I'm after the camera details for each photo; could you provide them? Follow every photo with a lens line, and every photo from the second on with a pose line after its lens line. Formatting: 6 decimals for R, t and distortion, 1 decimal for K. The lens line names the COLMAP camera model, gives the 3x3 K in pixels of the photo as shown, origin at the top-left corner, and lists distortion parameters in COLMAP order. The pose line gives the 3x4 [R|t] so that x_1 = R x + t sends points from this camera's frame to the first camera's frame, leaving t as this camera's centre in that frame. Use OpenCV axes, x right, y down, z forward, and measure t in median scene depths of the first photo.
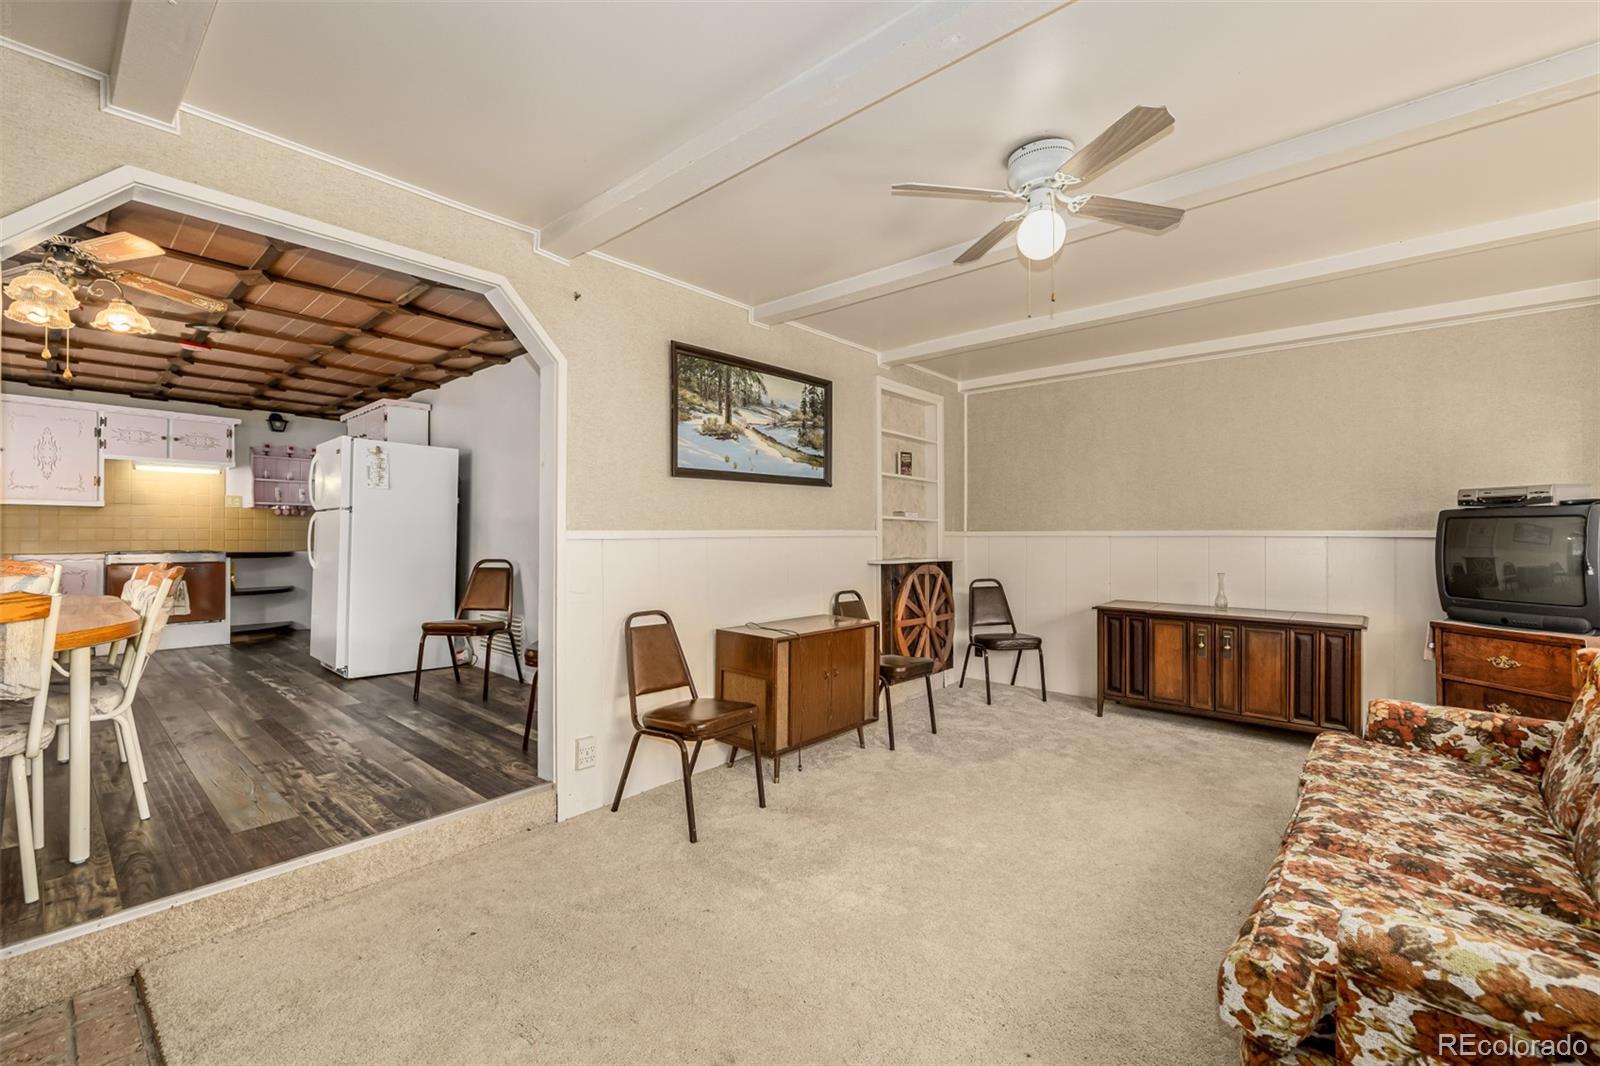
lens RADIAL K [[672.8, 0, 793.4], [0, 672.8, 535.9], [0, 0, 1]] dist [0.001894, -0.000179]
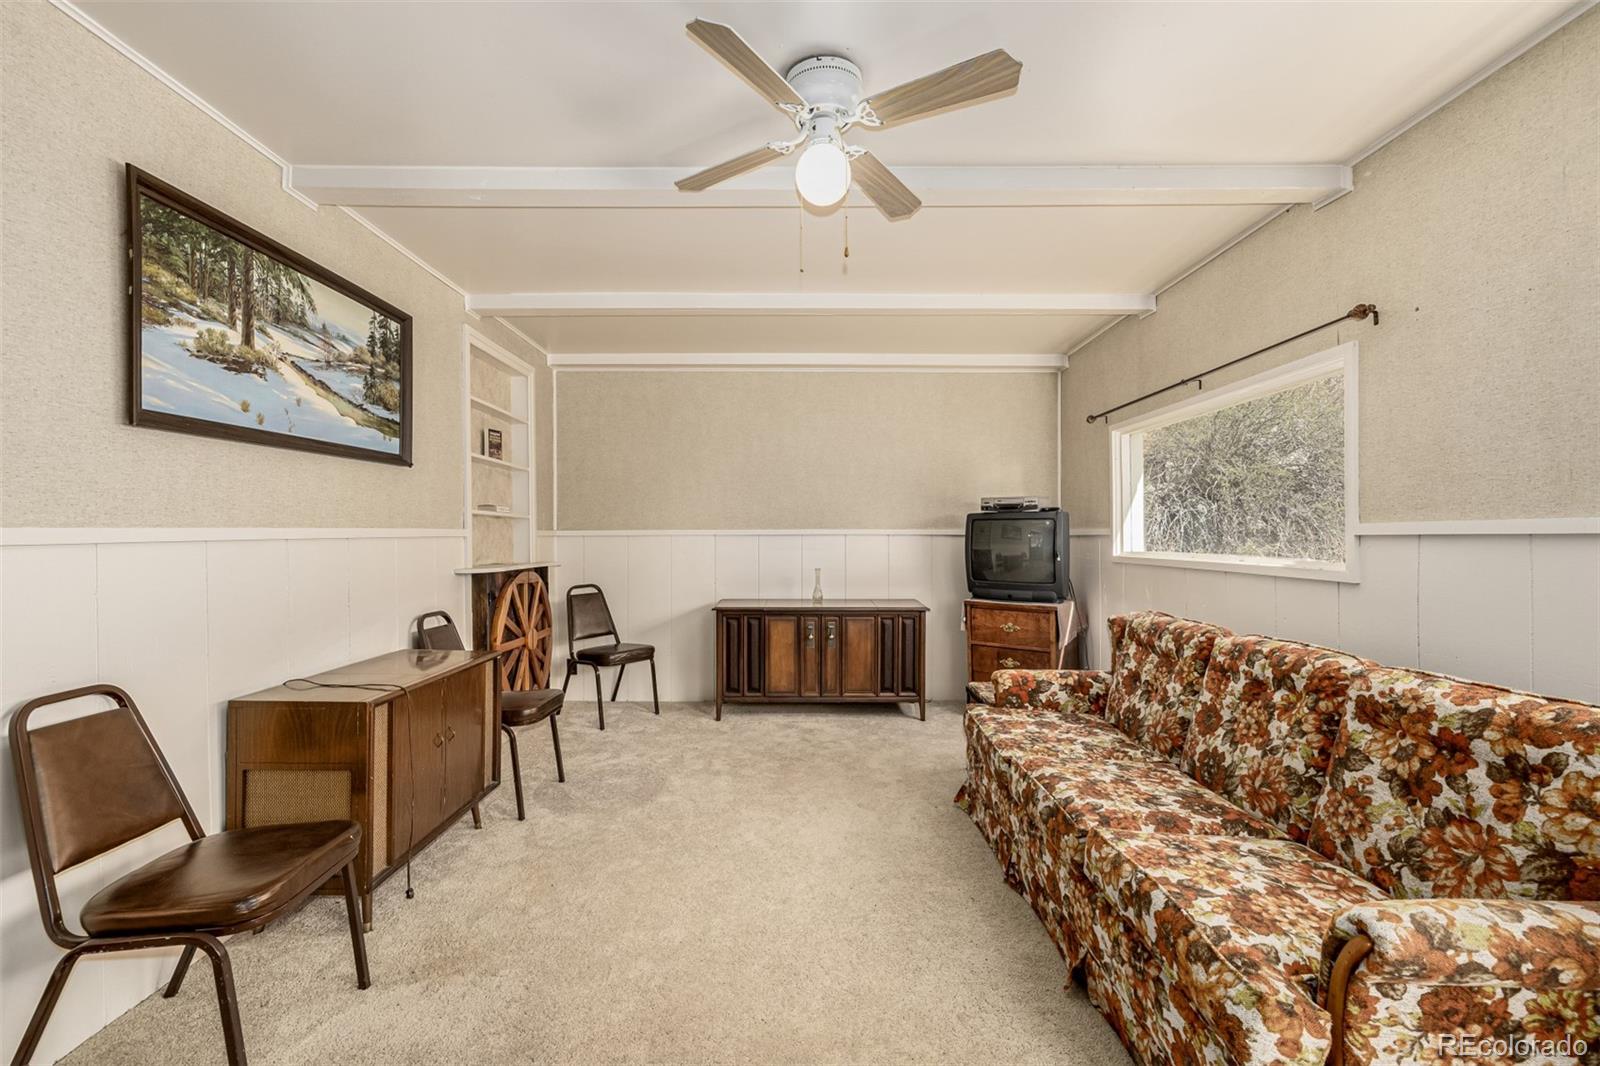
lens RADIAL K [[672.8, 0, 796.6], [0, 672.8, 535.4], [0, 0, 1]] dist [0.001894, -0.000179]
pose [[0.745388, -0.005277, 0.666610, -0.122691], [0.005055, 0.999985, 0.002265, -0.000855], [-0.666612, 0.001682, 0.745403, 0.226197]]
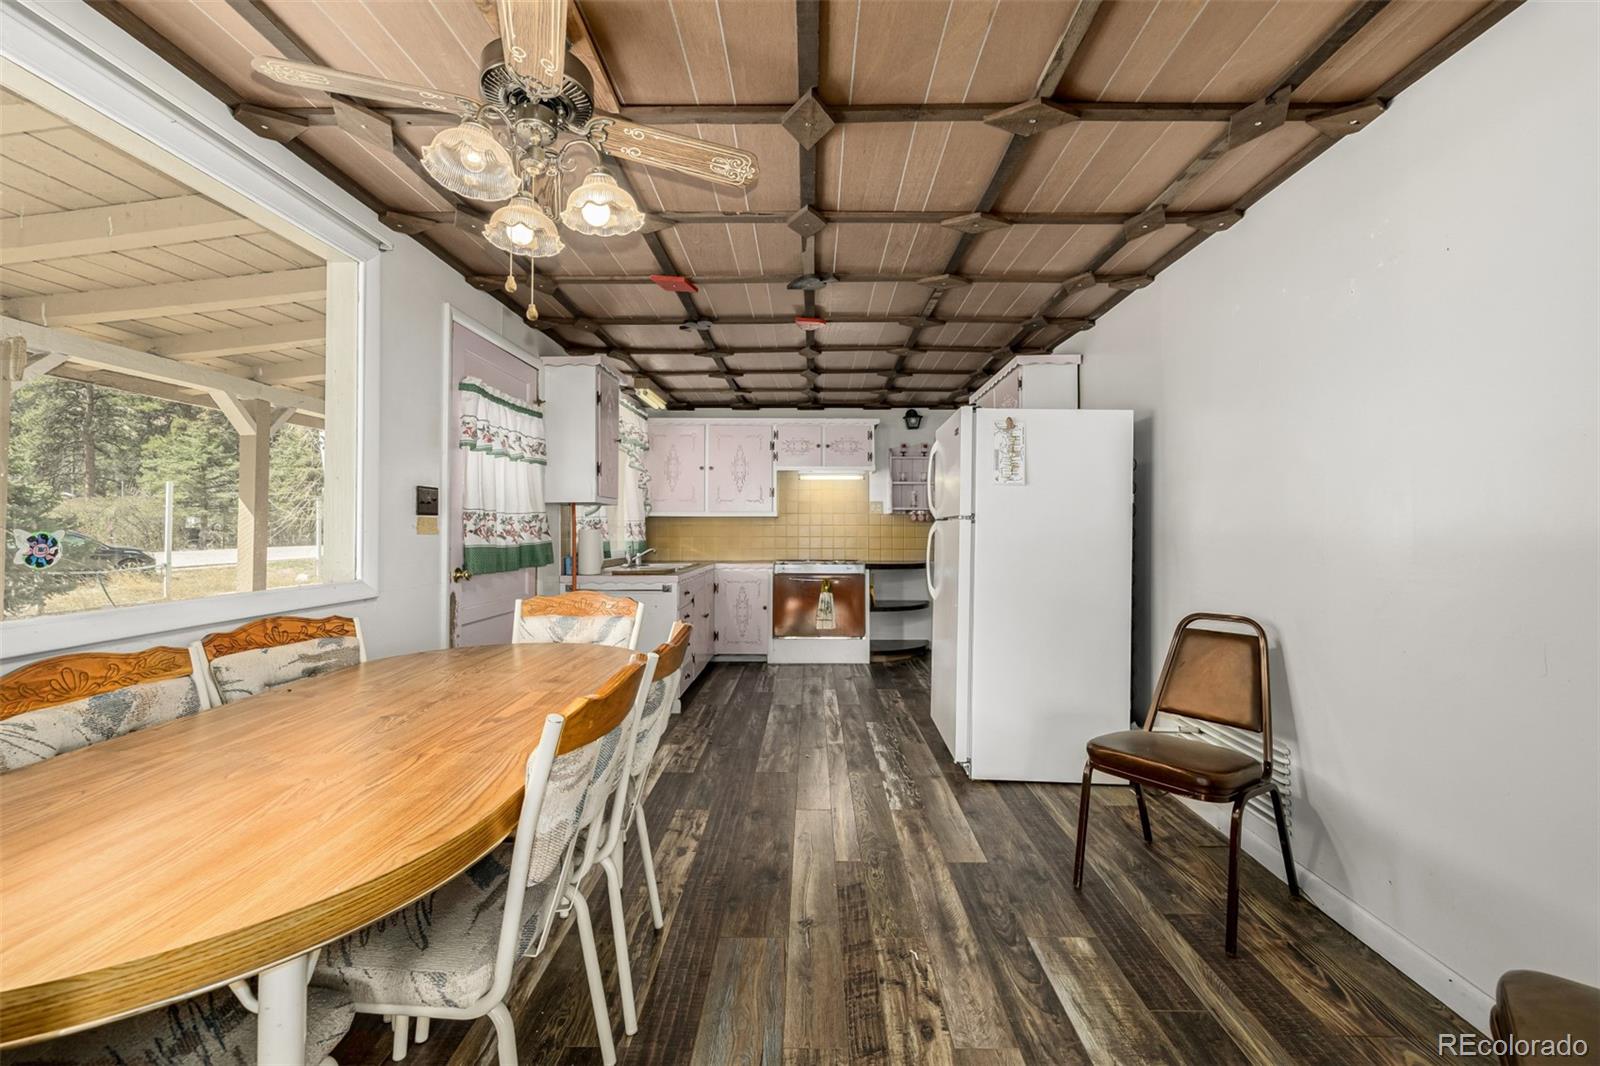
lens RADIAL K [[672.8, 0, 793.4], [0, 672.8, 518.2], [0, 0, 1]] dist [0.001894, -0.000179]
pose [[0.643771, -0.015749, -0.765057, -0.323177], [0.002223, 0.999822, -0.018711, -0.032794], [0.765215, 0.010345, 0.643691, 0.533892]]
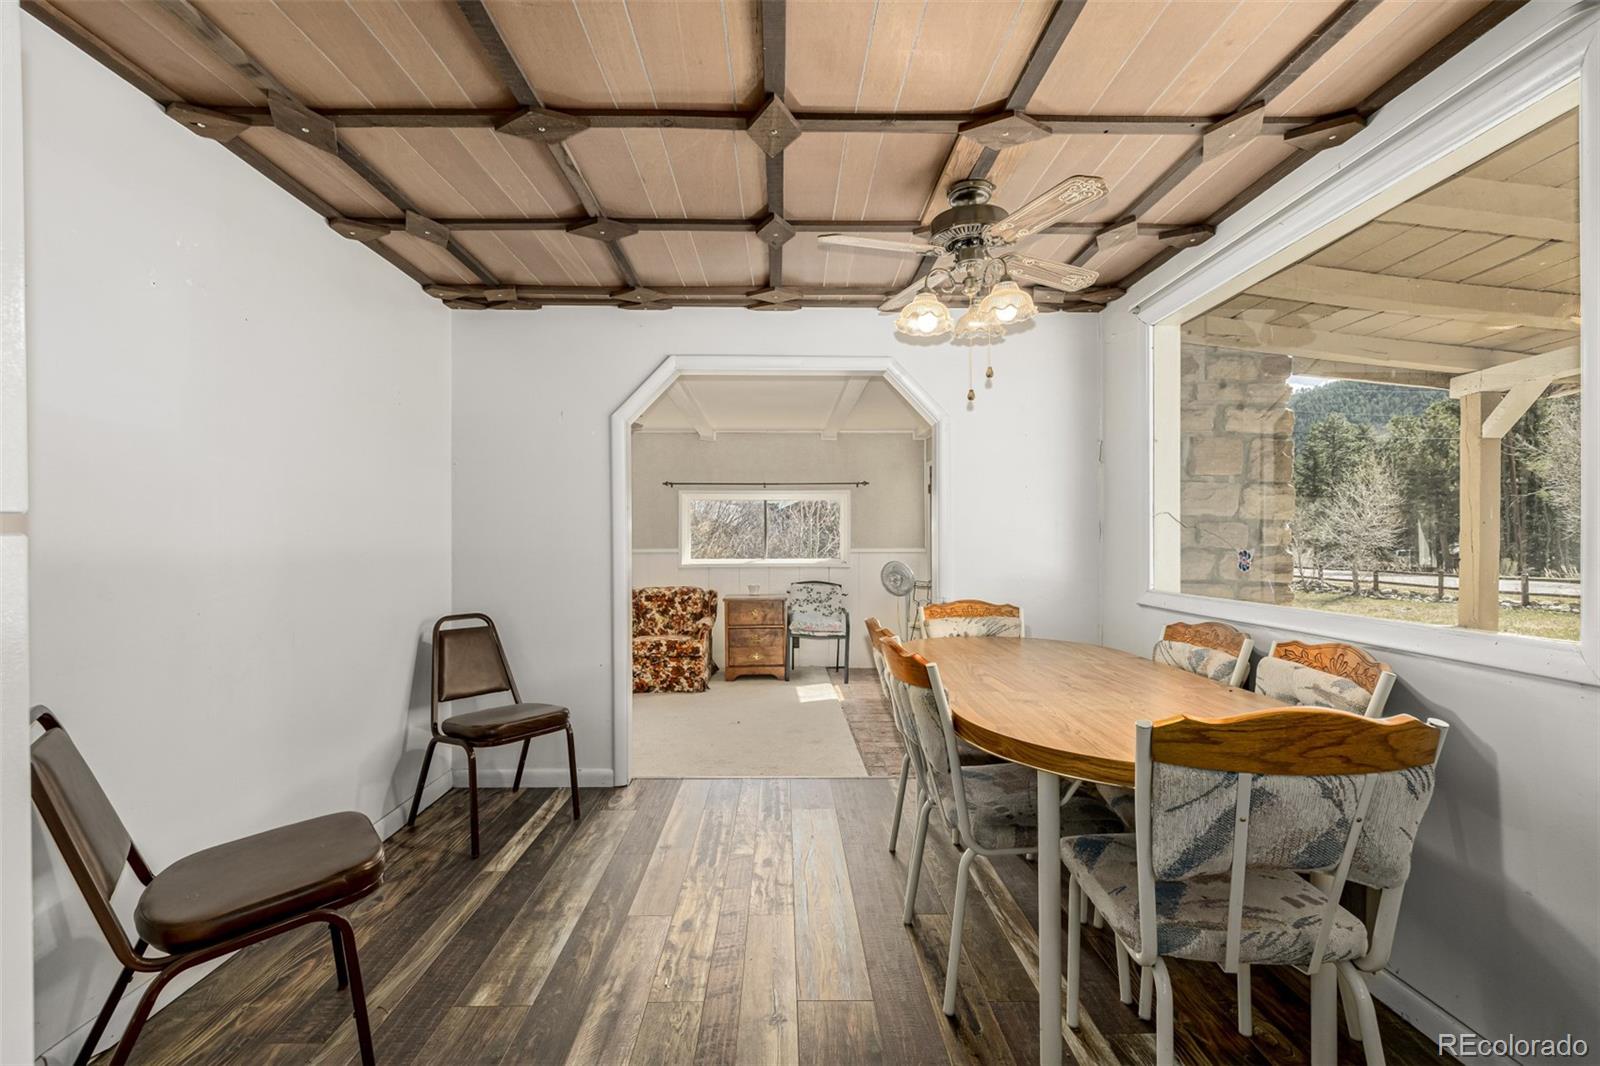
lens RADIAL K [[672.8, 0, 792.1], [0, 672.8, 535.0], [0, 0, 1]] dist [0.001894, -0.000179]
pose [[-0.675001, -0.000975, 0.737816, -1.029274], [-0.001481, 0.999999, -0.000033, -0.045142], [-0.737816, -0.001115, -0.675001, 1.151120]]
